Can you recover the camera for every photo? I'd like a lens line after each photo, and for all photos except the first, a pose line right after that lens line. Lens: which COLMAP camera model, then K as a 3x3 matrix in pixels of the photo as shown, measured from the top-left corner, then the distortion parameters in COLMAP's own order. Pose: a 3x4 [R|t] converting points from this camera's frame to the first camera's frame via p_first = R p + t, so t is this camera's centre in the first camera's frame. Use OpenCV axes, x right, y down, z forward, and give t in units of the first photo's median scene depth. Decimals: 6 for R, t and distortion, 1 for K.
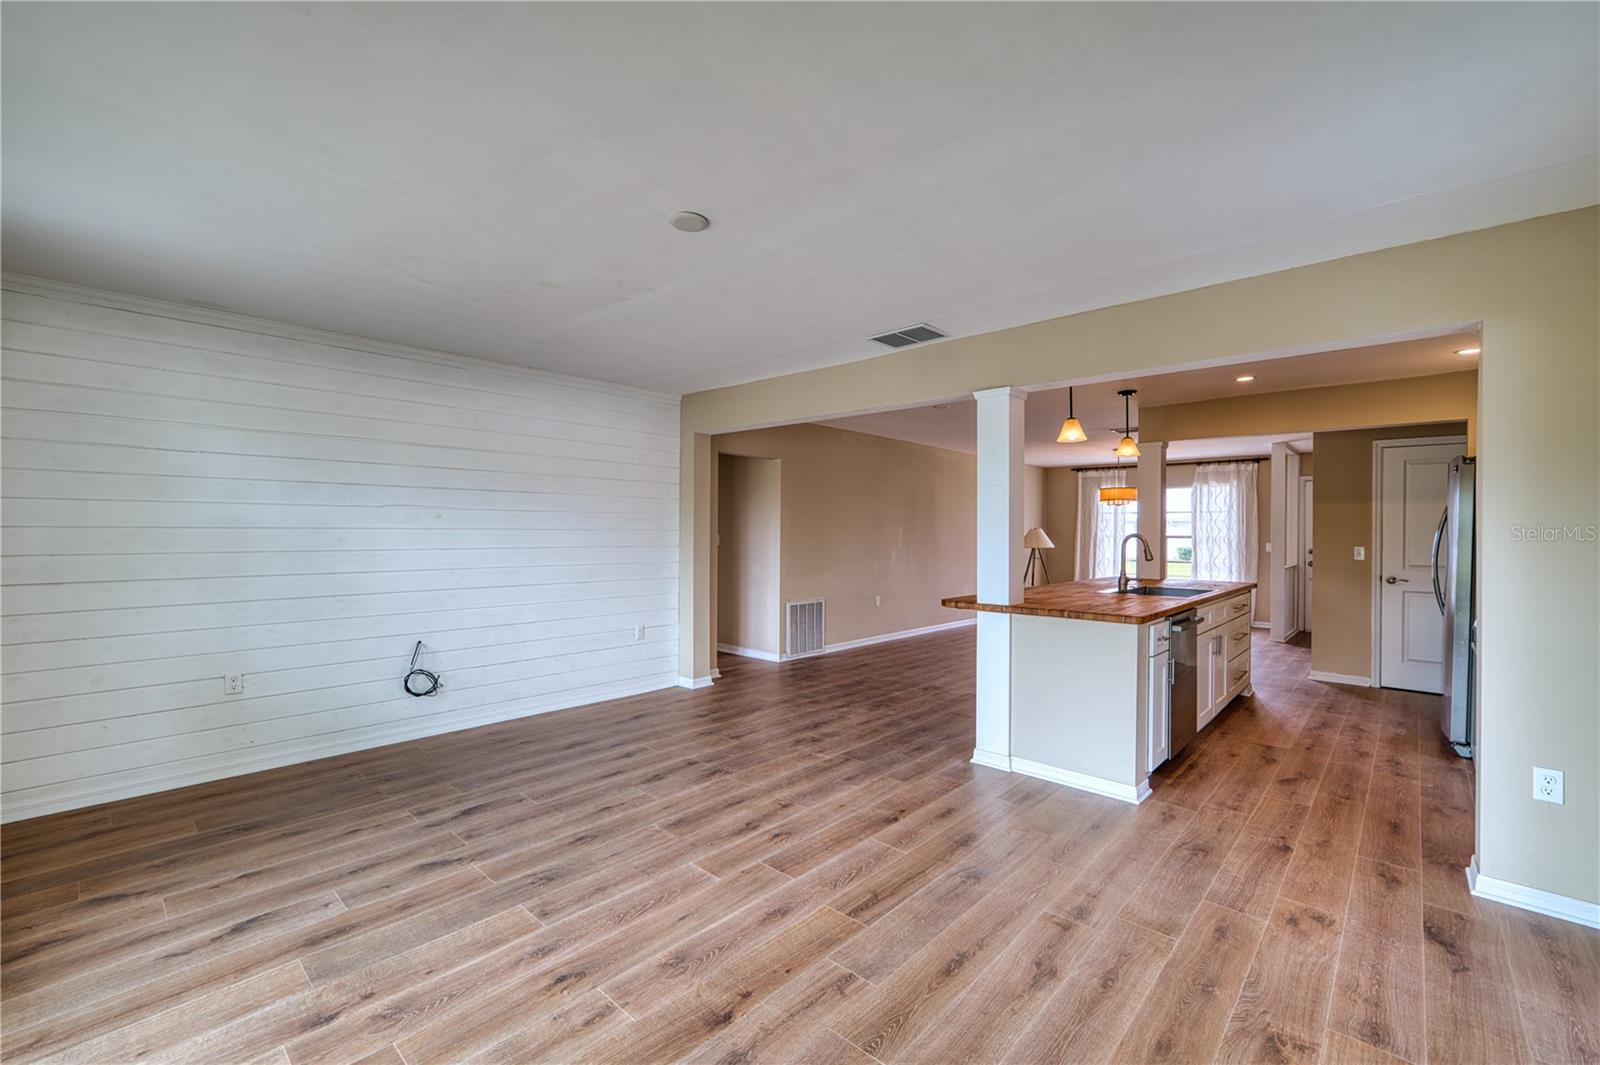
lens RADIAL K [[674.8, 0, 800.0], [0, 674.8, 532.5], [0, 0, 1]] dist [-0.011910, 0.000766]
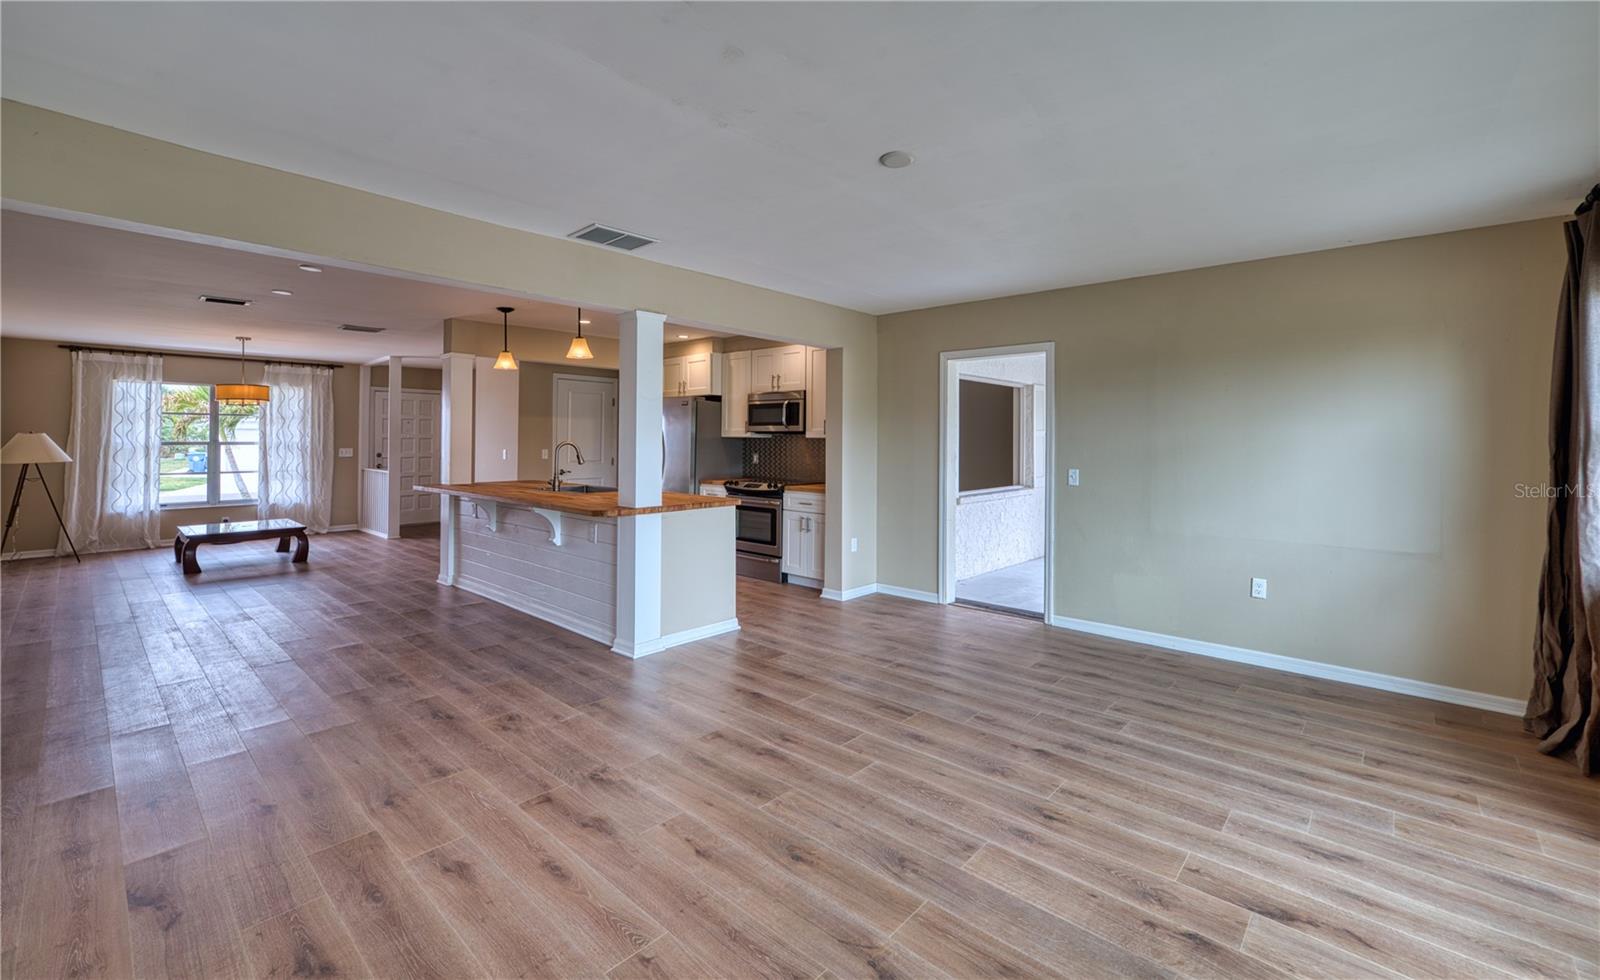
lens RADIAL K [[661.7, 0, 800.2], [0, 661.7, 440.2], [0, 0, 1]] dist [-0.011427, -0.000203]
pose [[-0.008395, -0.006216, 0.999945, -0.897344], [-0.001399, 0.999980, 0.006205, -0.011025], [-0.999964, -0.001347, -0.008403, 0.854504]]
